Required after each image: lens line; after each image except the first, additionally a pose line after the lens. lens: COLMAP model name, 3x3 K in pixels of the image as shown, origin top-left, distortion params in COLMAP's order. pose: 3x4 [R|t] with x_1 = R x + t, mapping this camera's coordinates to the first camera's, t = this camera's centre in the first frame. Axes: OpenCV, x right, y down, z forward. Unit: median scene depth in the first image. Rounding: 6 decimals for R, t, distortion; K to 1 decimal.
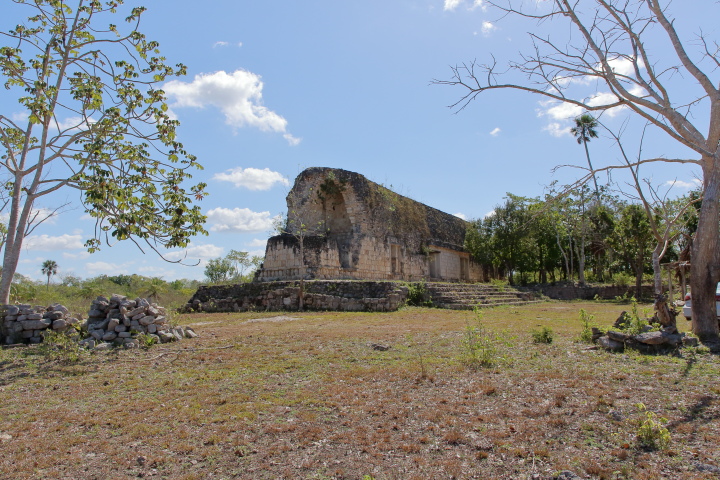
lens RADIAL K [[502.9, 0, 360.0], [0, 502.9, 240.0], [0, 0, 1]] dist [0.007349, 0.002886]
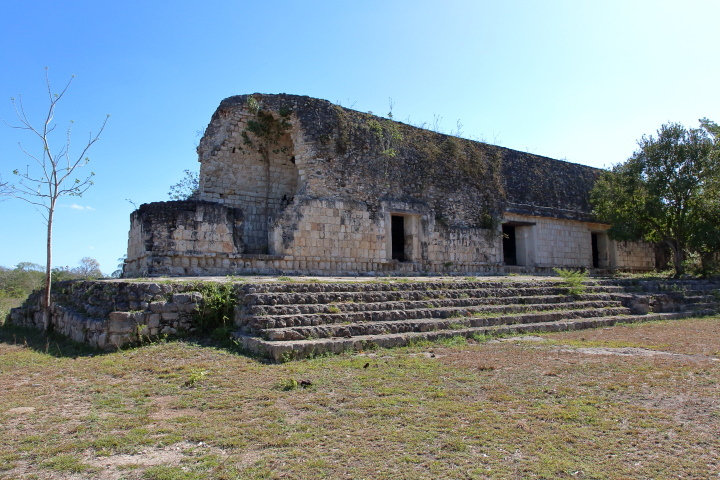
lens RADIAL K [[520.3, 0, 360.0], [0, 520.3, 240.0], [0, 0, 1]] dist [0.008853, 0.000683]
pose [[0.909281, -0.034787, -0.414726, 0.313976], [0.046127, 0.998785, 0.017354, 0.031739], [0.413618, -0.034910, 0.909781, 0.466849]]
